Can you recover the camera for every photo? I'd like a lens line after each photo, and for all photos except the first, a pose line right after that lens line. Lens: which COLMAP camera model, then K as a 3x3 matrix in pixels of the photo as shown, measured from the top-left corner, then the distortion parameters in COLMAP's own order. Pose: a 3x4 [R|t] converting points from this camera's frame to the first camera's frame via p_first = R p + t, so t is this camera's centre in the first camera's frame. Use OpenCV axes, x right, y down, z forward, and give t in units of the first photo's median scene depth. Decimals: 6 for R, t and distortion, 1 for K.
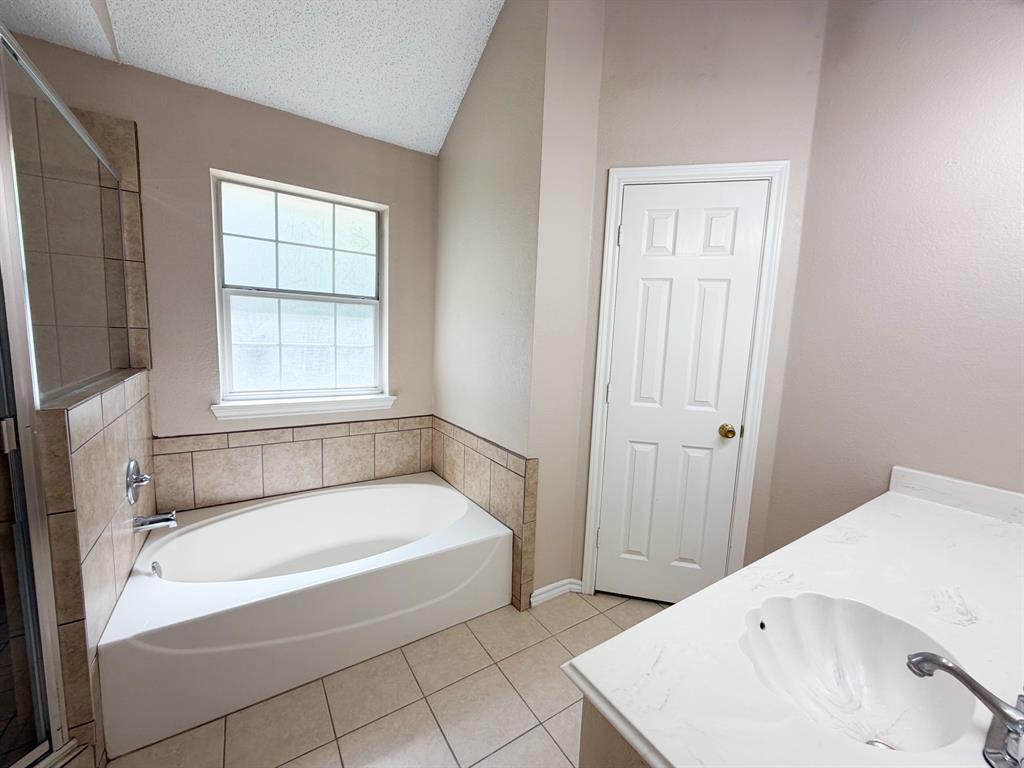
lens RADIAL K [[409.0, 0, 509.4], [0, 409.0, 383.1], [0, 0, 1]] dist [-0.000159, 0.000099]
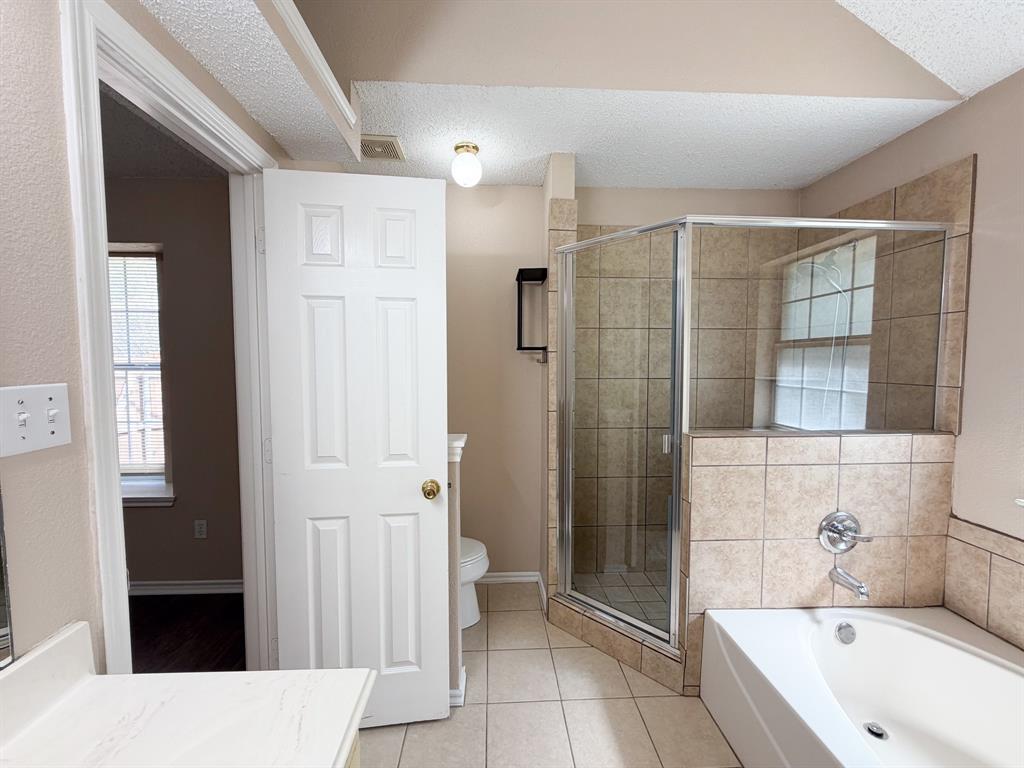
lens RADIAL K [[409.0, 0, 509.4], [0, 409.0, 383.1], [0, 0, 1]] dist [-0.000159, 0.000099]
pose [[-0.508438, 0.003588, -0.861091, 0.336040], [-0.125515, 0.989002, 0.078233, -0.092127], [0.851902, 0.147856, -0.502396, 0.633187]]
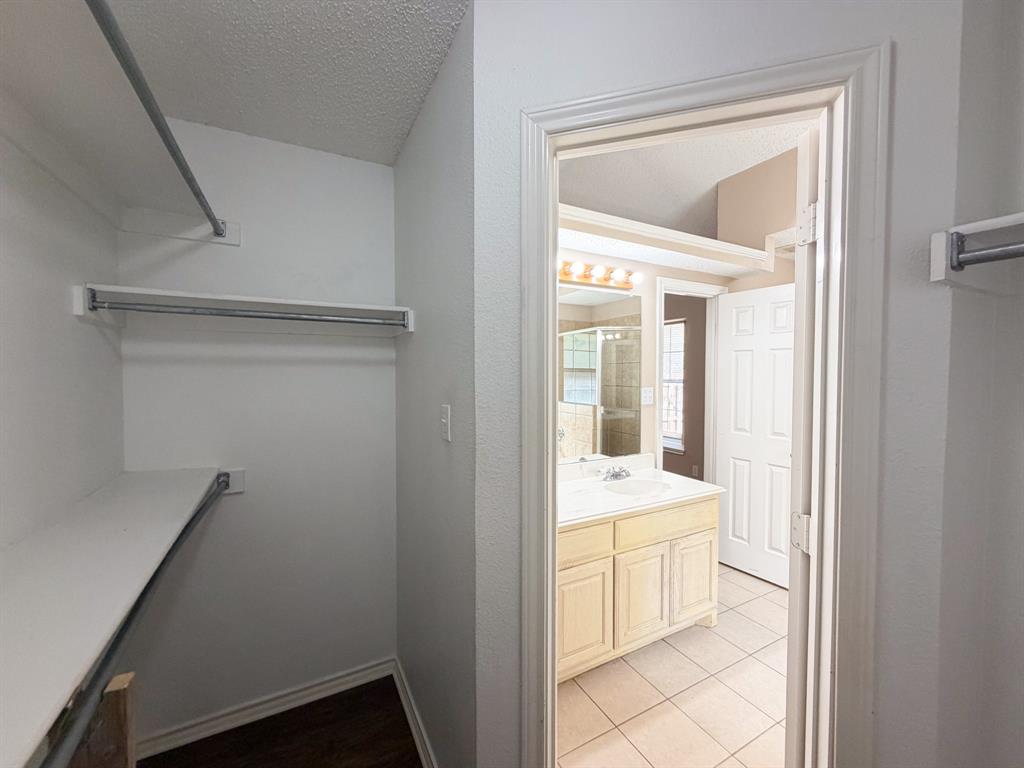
lens RADIAL K [[409.0, 0, 509.4], [0, 409.0, 383.1], [0, 0, 1]] dist [-0.000159, 0.000099]
pose [[-0.994694, -0.047243, 0.091390, 0.598570], [-0.033330, 0.988400, 0.148168, -0.228060], [-0.097330, 0.144336, -0.984730, 1.584557]]
